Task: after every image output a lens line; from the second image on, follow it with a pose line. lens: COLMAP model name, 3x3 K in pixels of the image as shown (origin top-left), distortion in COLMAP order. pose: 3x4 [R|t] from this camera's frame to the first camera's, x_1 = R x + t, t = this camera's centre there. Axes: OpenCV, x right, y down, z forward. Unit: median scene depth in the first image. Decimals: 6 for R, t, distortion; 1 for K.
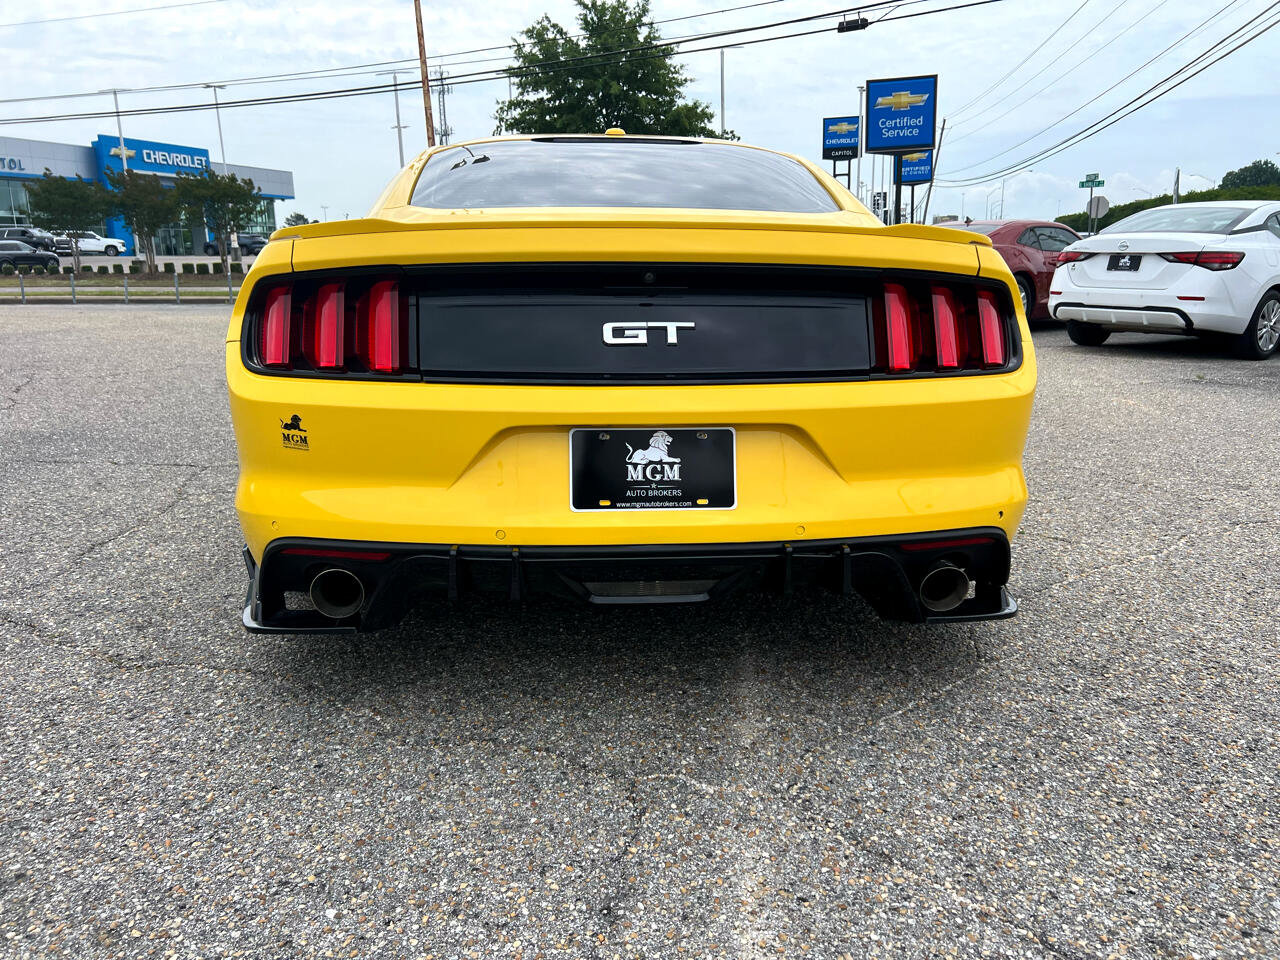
lens RADIAL K [[979.1, 0, 672.0], [0, 979.1, 456.1], [0, 0, 1]] dist [0.044872, -0.045584]
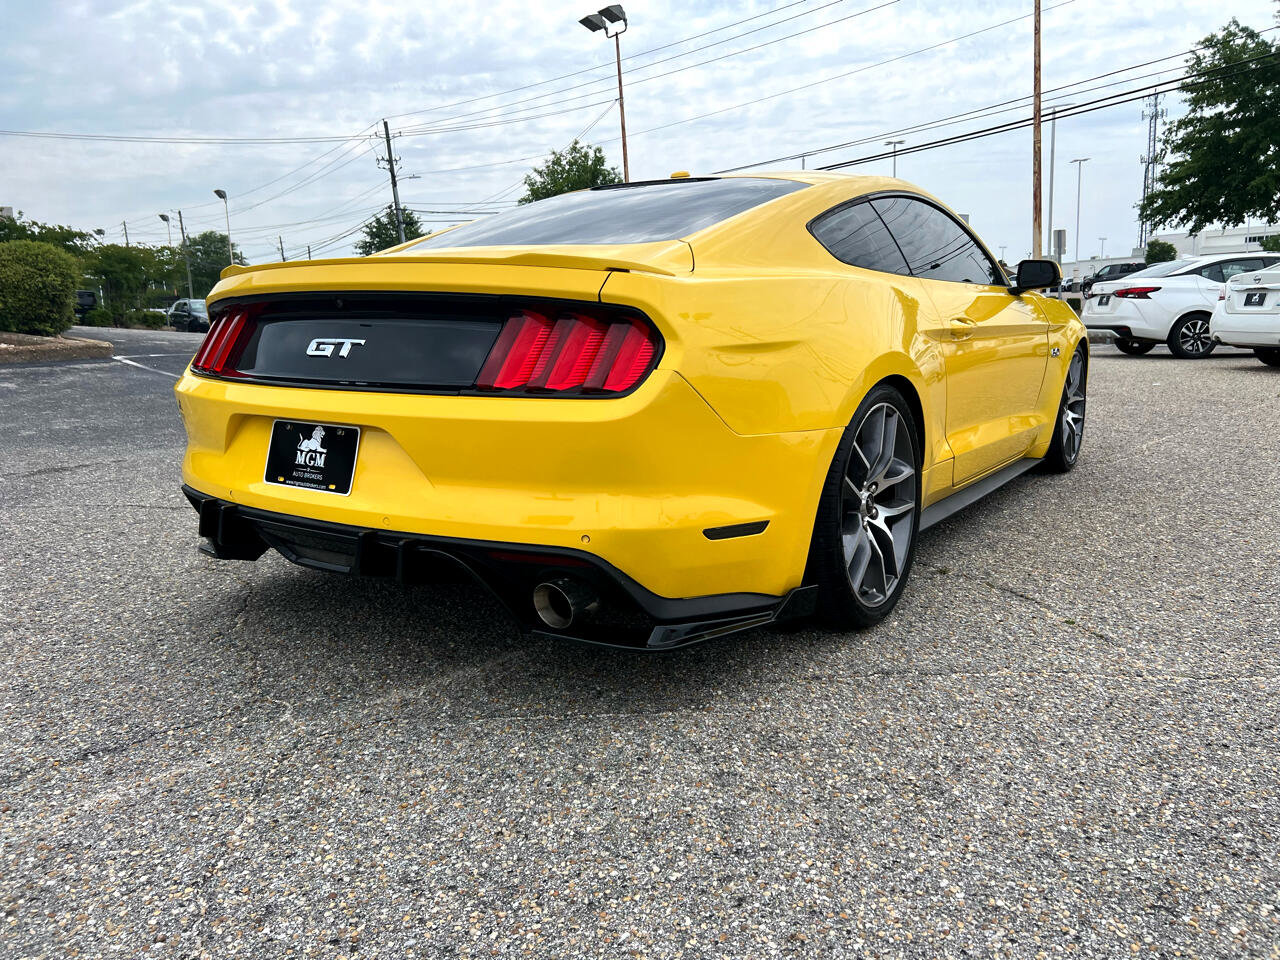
lens RADIAL K [[979.1, 0, 672.0], [0, 979.1, 456.1], [0, 0, 1]] dist [0.044872, -0.045584]
pose [[0.792785, 0.081366, -0.604046, 1.082053], [-0.103880, 0.994587, -0.002367, -0.031114], [0.600584, 0.064625, 0.796946, 0.279015]]
